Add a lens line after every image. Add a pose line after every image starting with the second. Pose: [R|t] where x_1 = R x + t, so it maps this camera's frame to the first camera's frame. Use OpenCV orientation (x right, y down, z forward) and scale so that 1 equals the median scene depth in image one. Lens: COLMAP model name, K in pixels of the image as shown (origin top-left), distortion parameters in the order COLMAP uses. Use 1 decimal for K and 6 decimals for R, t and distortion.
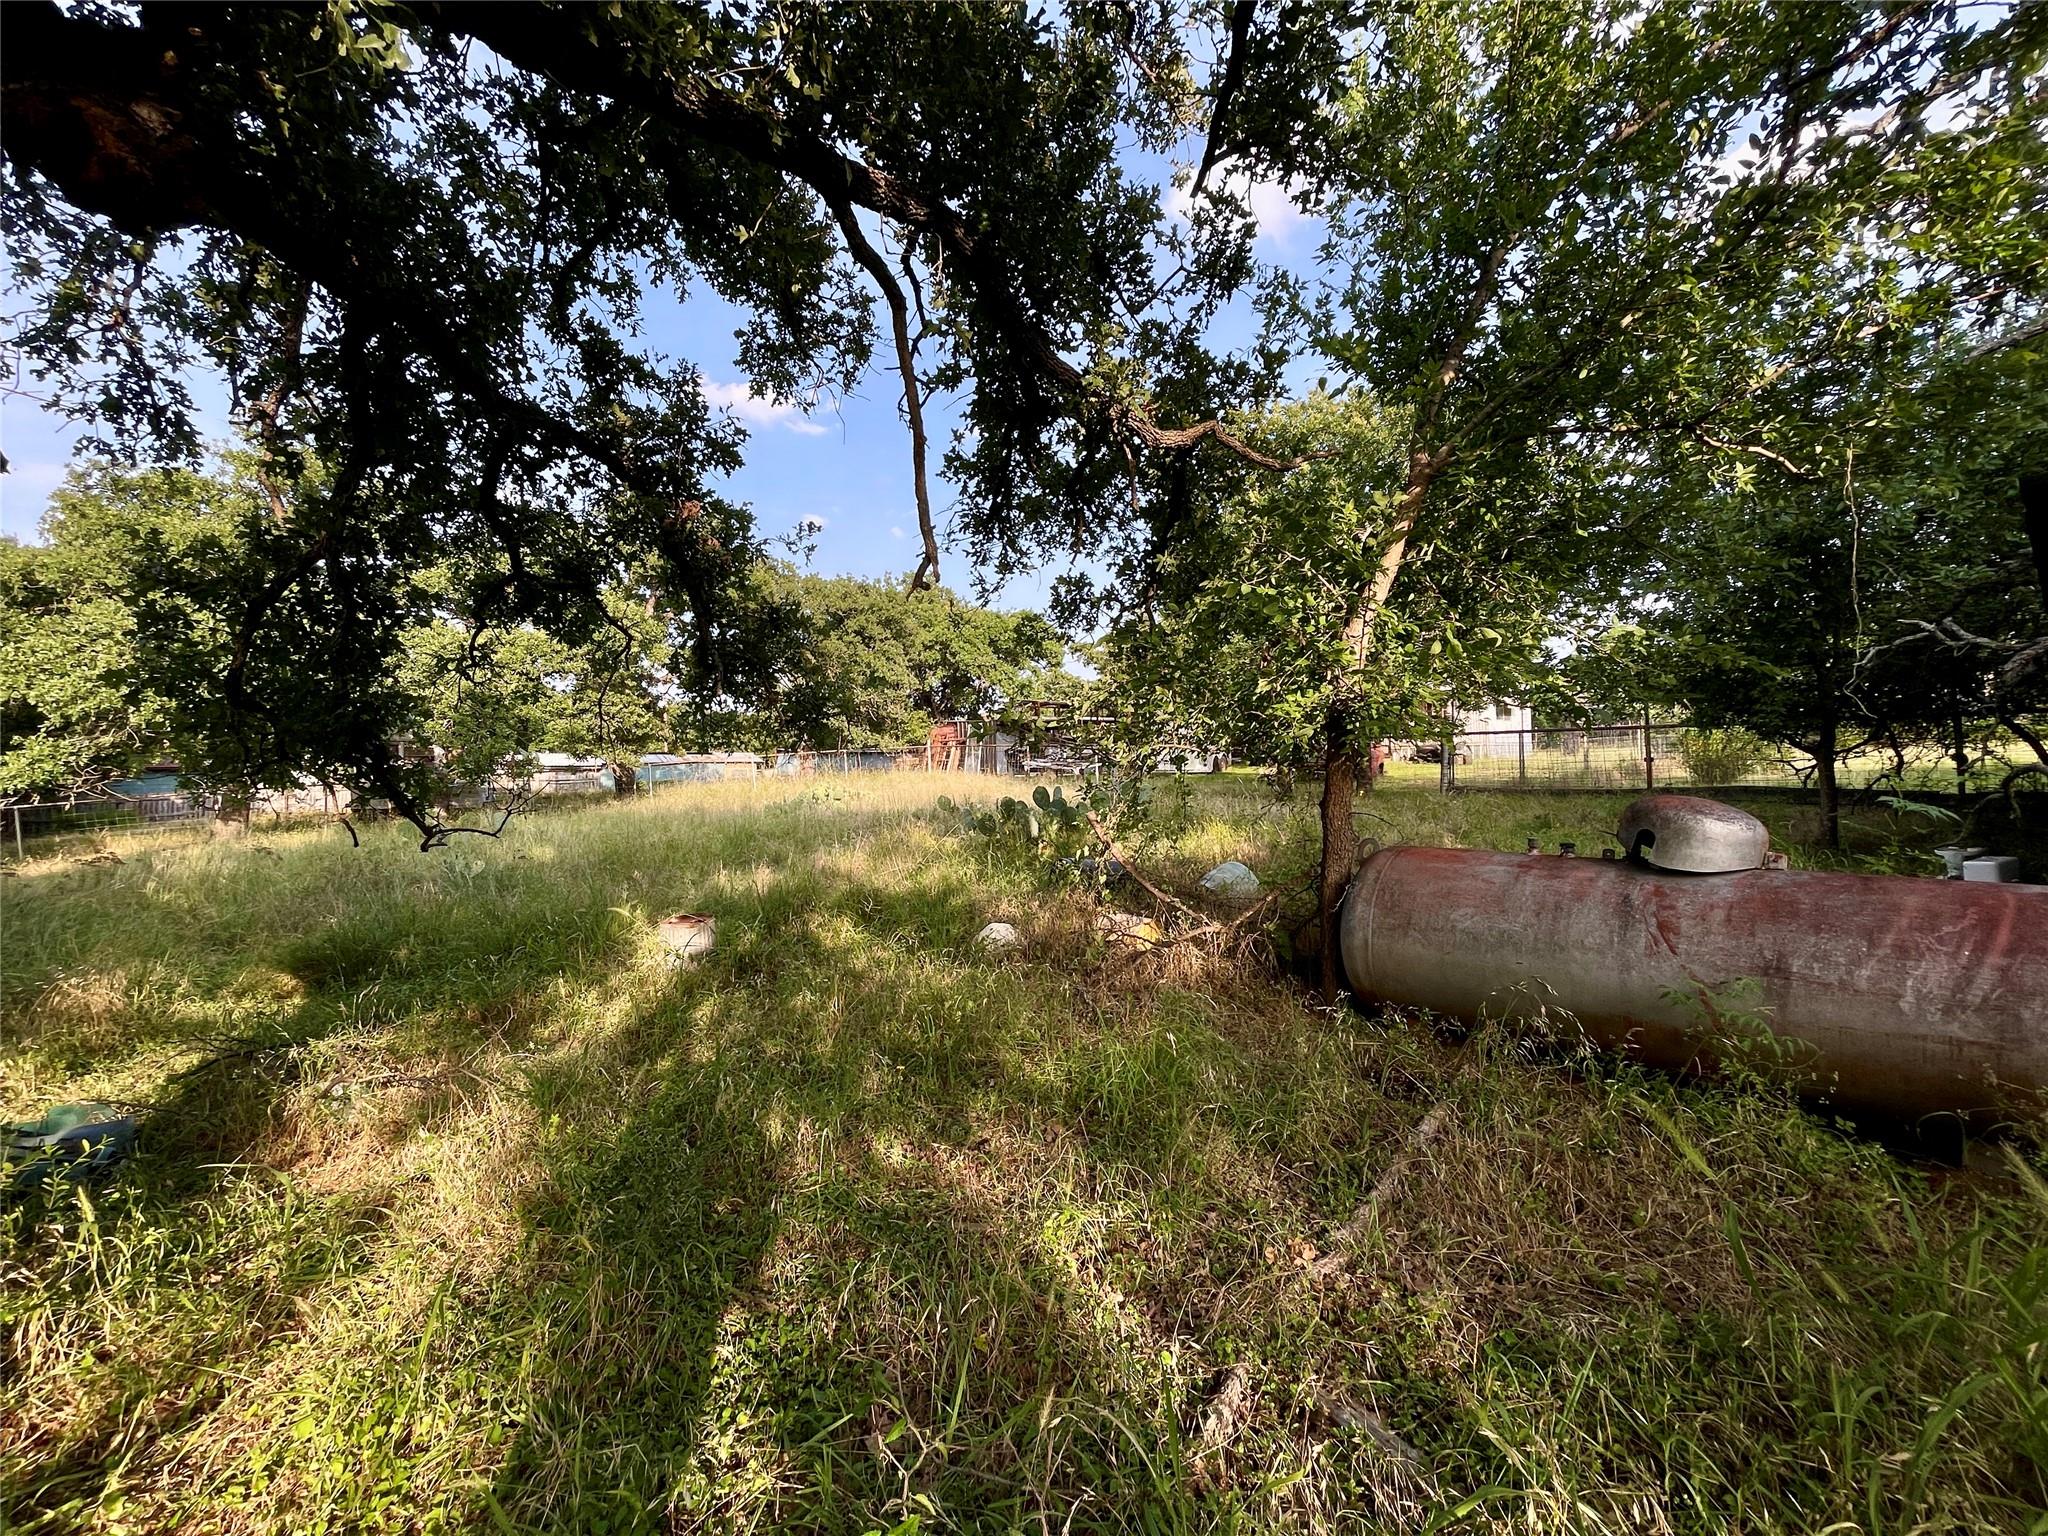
lens RADIAL K [[826.1, 0, 1015.8], [0, 826.1, 764.8], [0, 0, 1]] dist [0.000680, -0.000661]
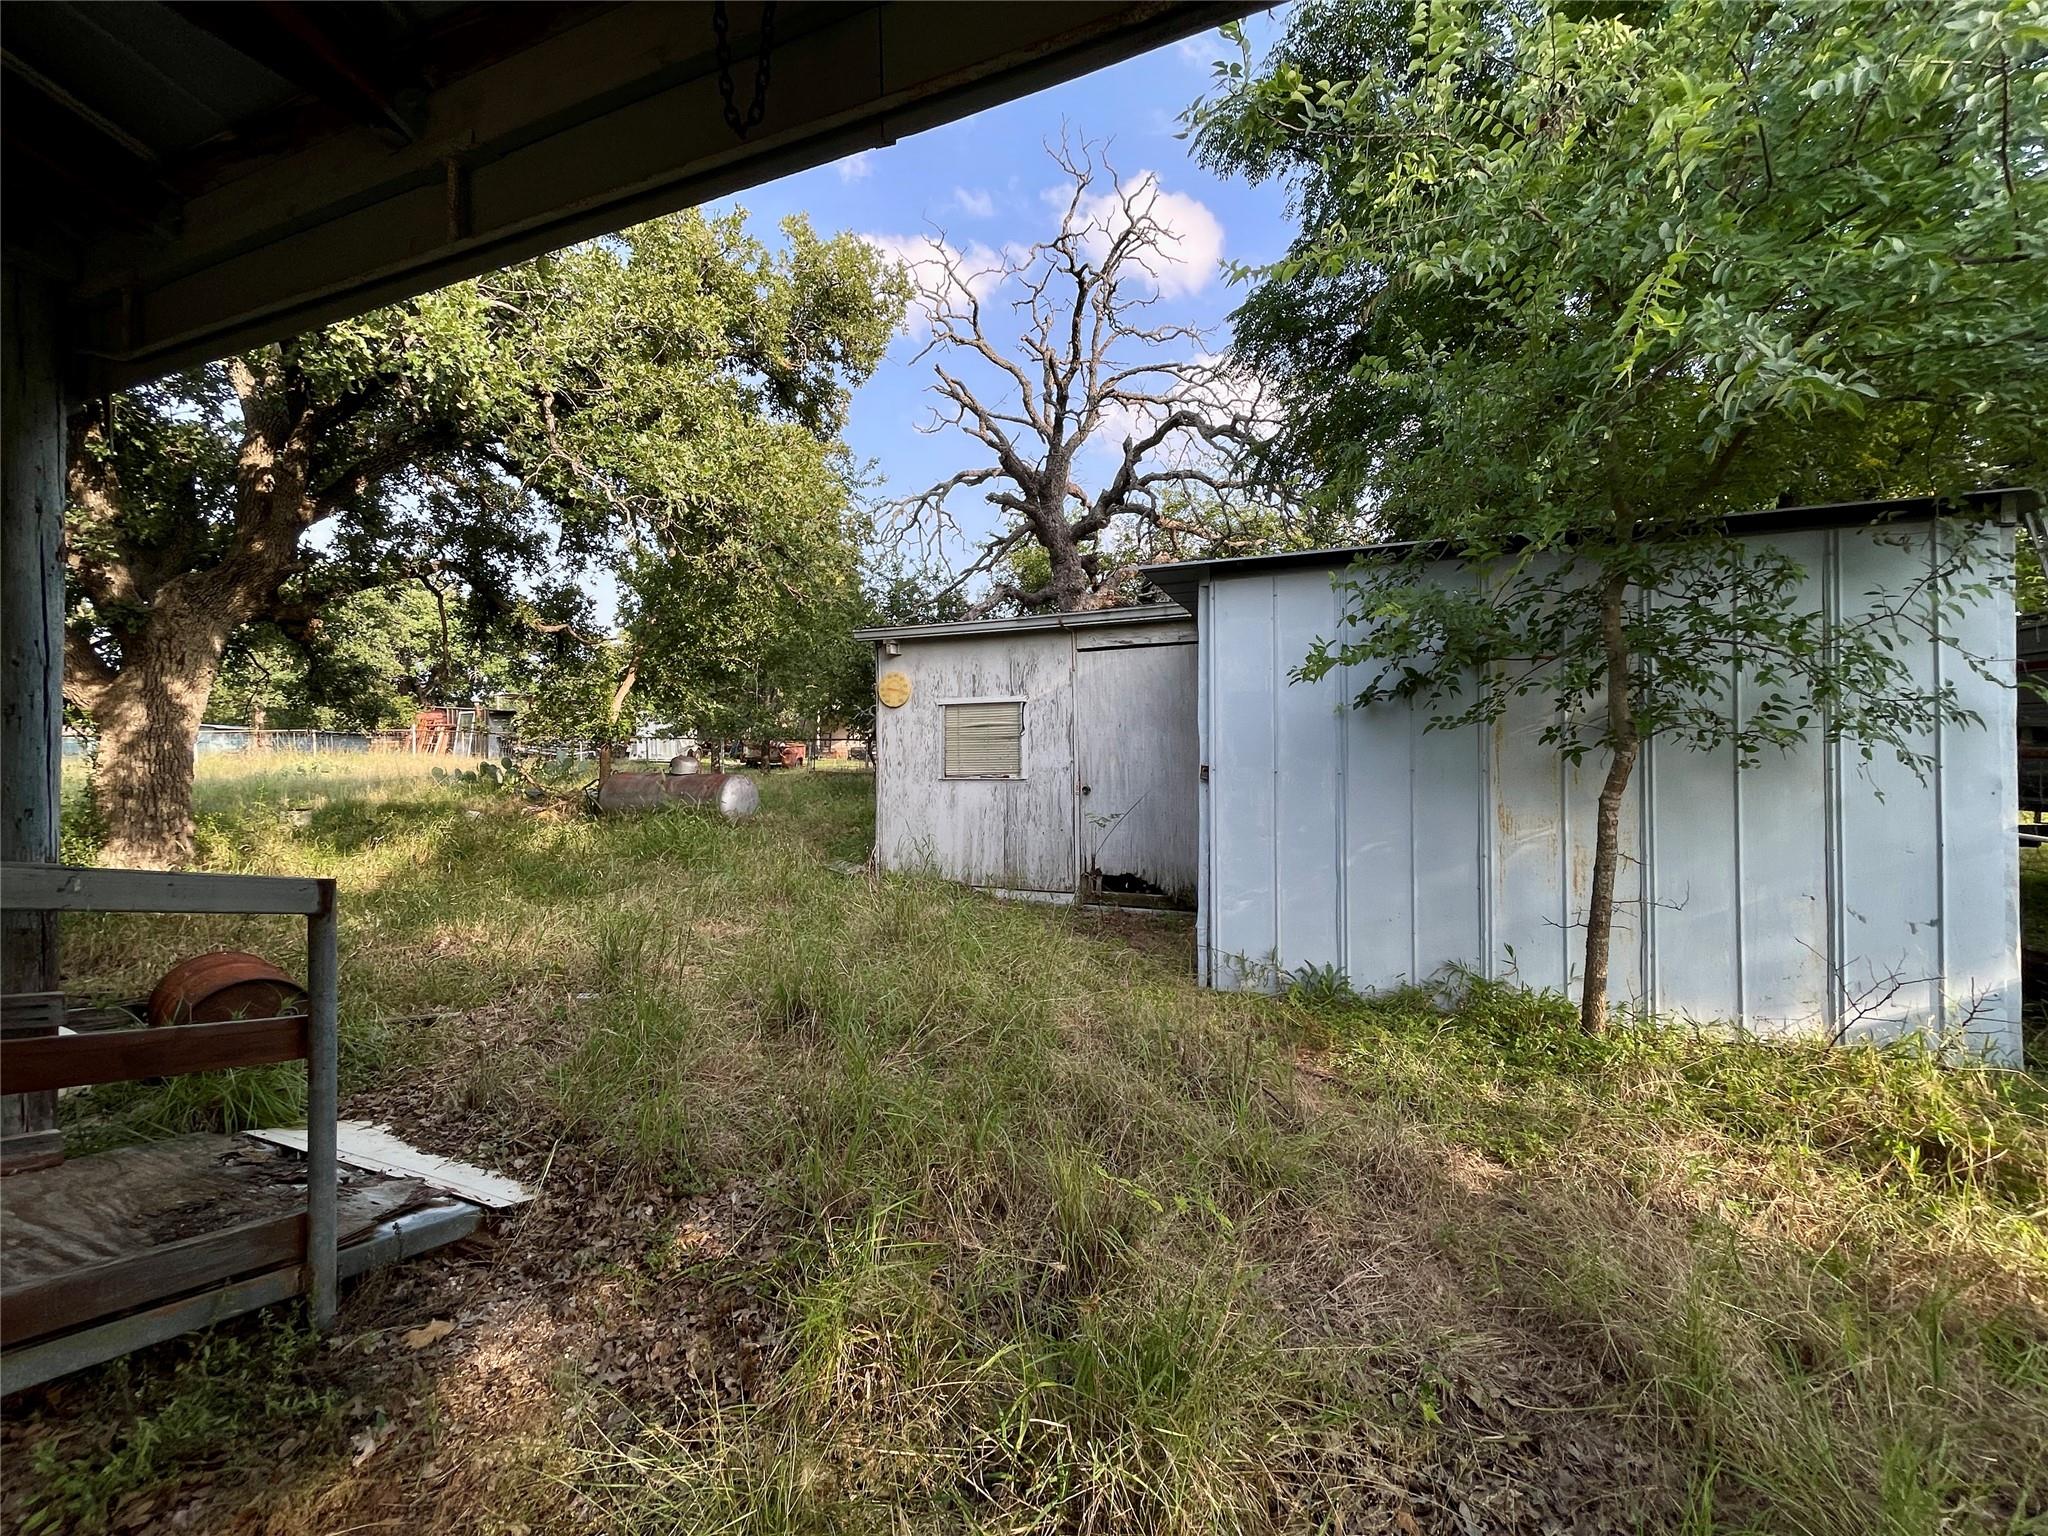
lens RADIAL K [[834.0, 0, 1021.8], [0, 834.0, 755.1], [0, 0, 1]] dist [-0.008597, -0.000138]
pose [[0.856574, 0.034841, 0.514847, 0.111219], [-0.029651, 0.999393, -0.018298, 0.041142], [-0.515172, 0.000408, 0.857087, -2.167434]]
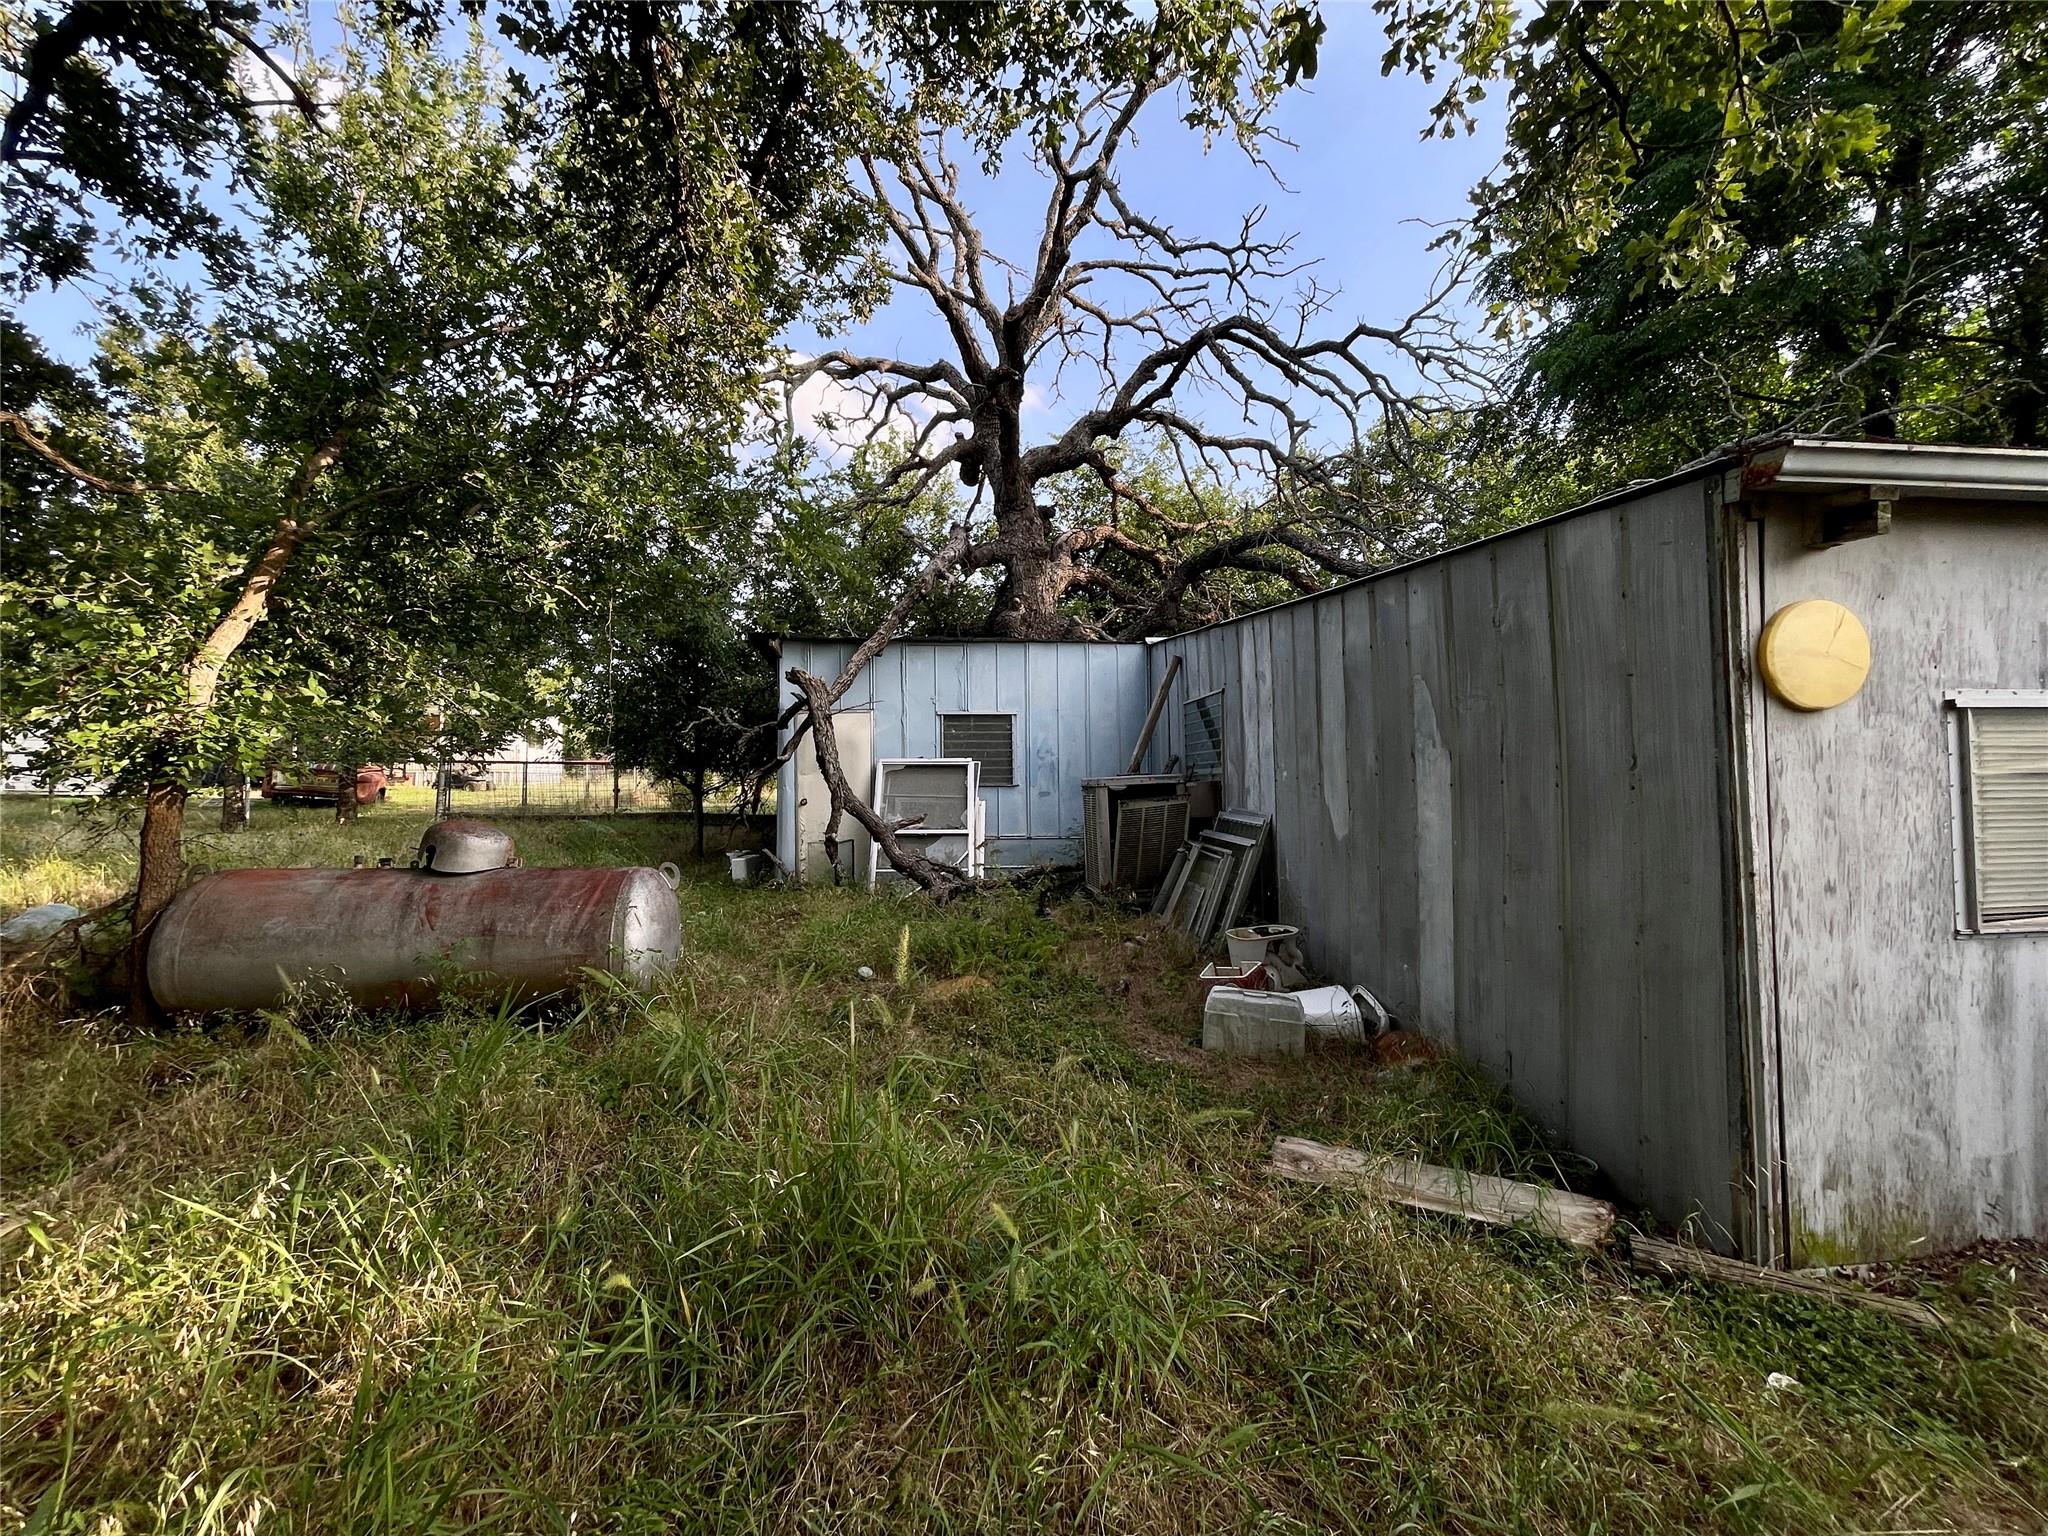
lens RADIAL K [[826.1, 0, 1018.2], [0, 826.1, 761.8], [0, 0, 1]] dist [0.000680, -0.000661]
pose [[0.508850, 0.048205, 0.859504, 0.040121], [-0.018788, 0.998815, -0.044896, -0.013074], [-0.860650, 0.006697, 0.509153, -0.406607]]
